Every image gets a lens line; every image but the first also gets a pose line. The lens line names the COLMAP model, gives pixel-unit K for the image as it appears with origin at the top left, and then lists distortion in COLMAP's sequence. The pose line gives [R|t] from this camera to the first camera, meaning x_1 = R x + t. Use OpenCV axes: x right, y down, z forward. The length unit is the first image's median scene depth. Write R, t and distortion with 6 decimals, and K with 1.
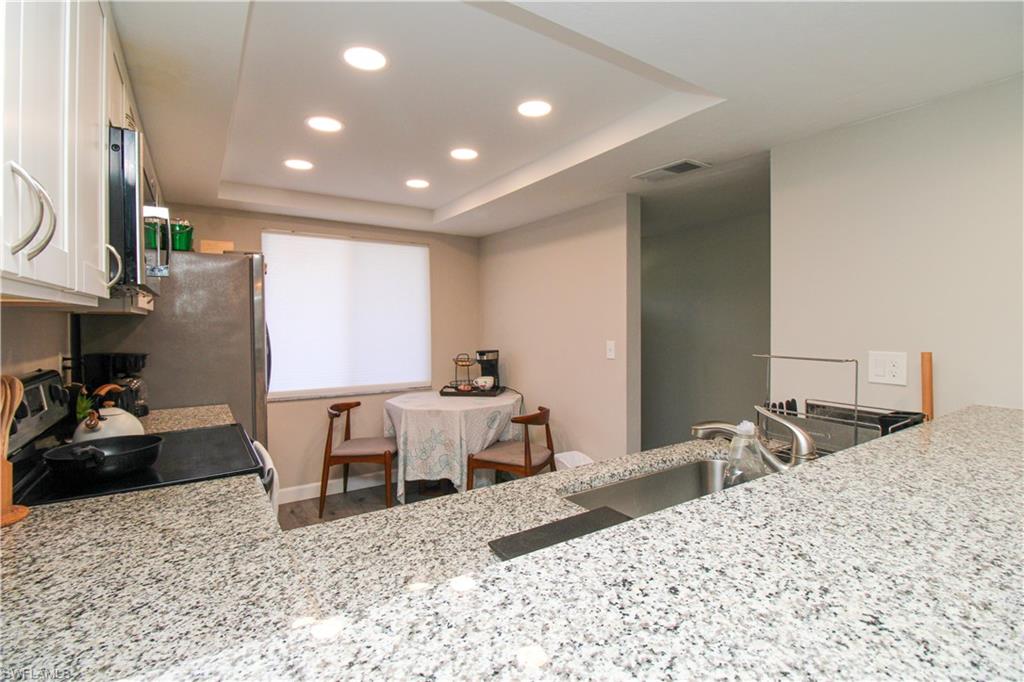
lens RADIAL K [[478.9, 0, 529.3], [0, 478.9, 320.4], [0, 0, 1]] dist [0.021807, -0.013373]
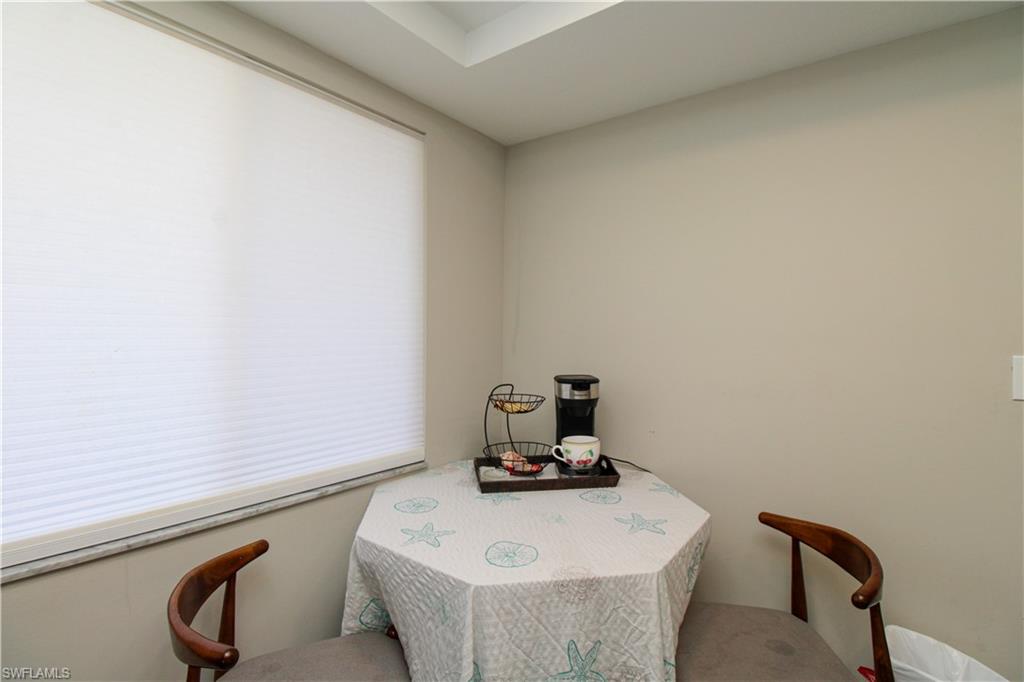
lens RADIAL K [[471.9, 0, 512.0], [0, 471.9, 341.0], [0, 0, 1]] dist [-0.001429, -0.000231]
pose [[0.951793, 0.007509, 0.306649, -0.327716], [-0.010848, 0.999899, 0.009184, 0.030941], [-0.306549, -0.012068, 0.951778, 0.717867]]
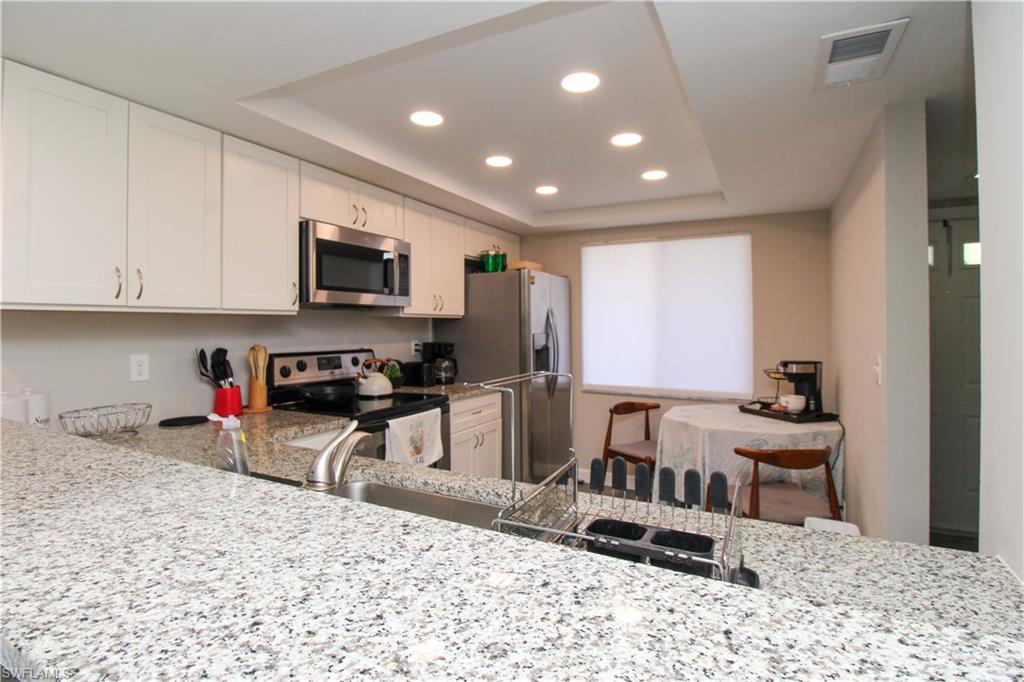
lens RADIAL K [[499.3, 0, 511.6], [0, 499.3, 319.2], [0, 0, 1]] dist [-0.001917, -0.000803]
pose [[0.468169, -0.004014, -0.883630, 0.464993], [-0.000849, 0.999987, -0.004992, 0.001149], [0.883638, 0.003087, 0.468160, 0.282704]]
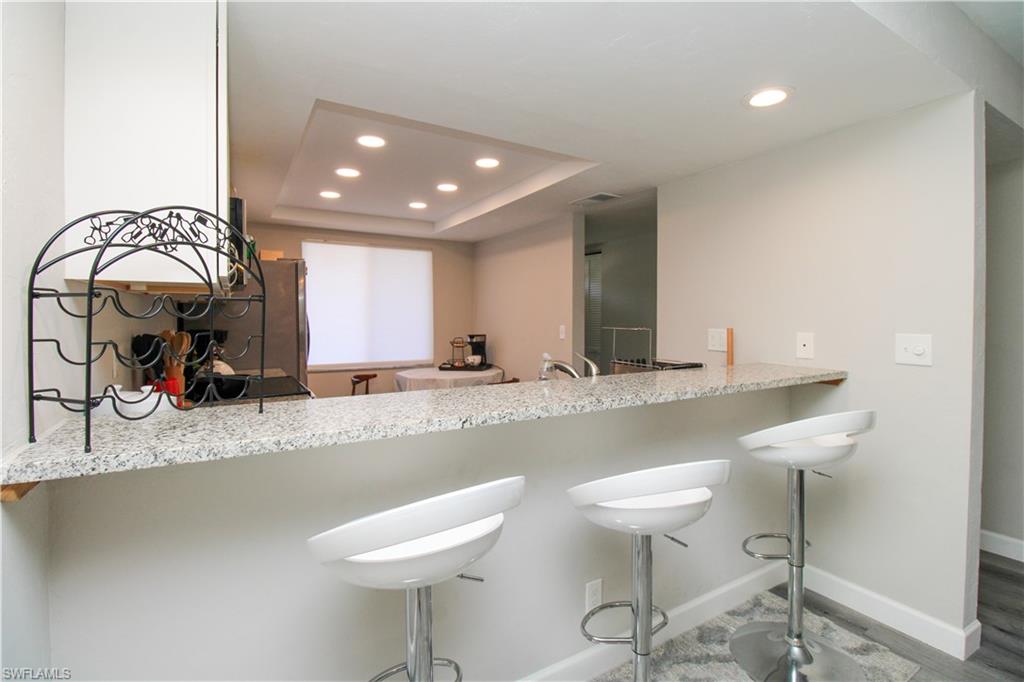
lens RADIAL K [[476.8, 0, 526.2], [0, 476.8, 318.7], [0, 0, 1]] dist [0.002087, 0.000250]
pose [[0.998510, 0.004329, -0.054400, 0.128665], [-0.003897, 0.999960, 0.008046, 0.012983], [0.054433, -0.007822, 0.998487, -0.273632]]
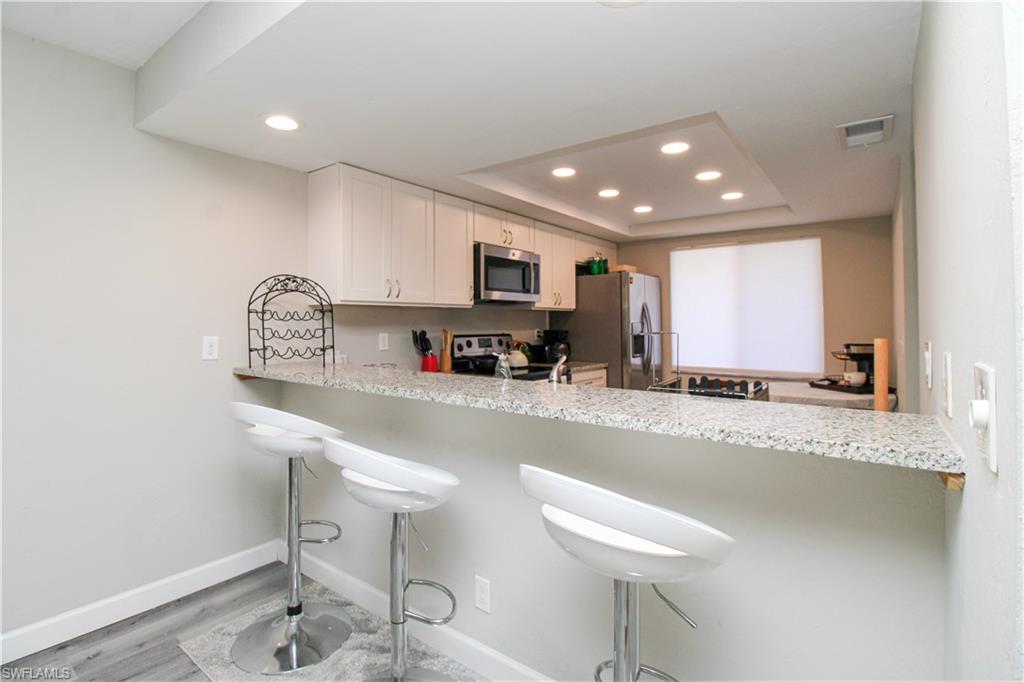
lens RADIAL K [[490.2, 0, 508.2], [0, 490.2, 316.0], [0, 0, 1]] dist [-0.002563, -0.000559]
pose [[0.314766, -0.008420, -0.949132, 0.688842], [0.004243, 0.999963, -0.007464, 0.016832], [0.949160, -0.001678, 0.314791, 0.094213]]
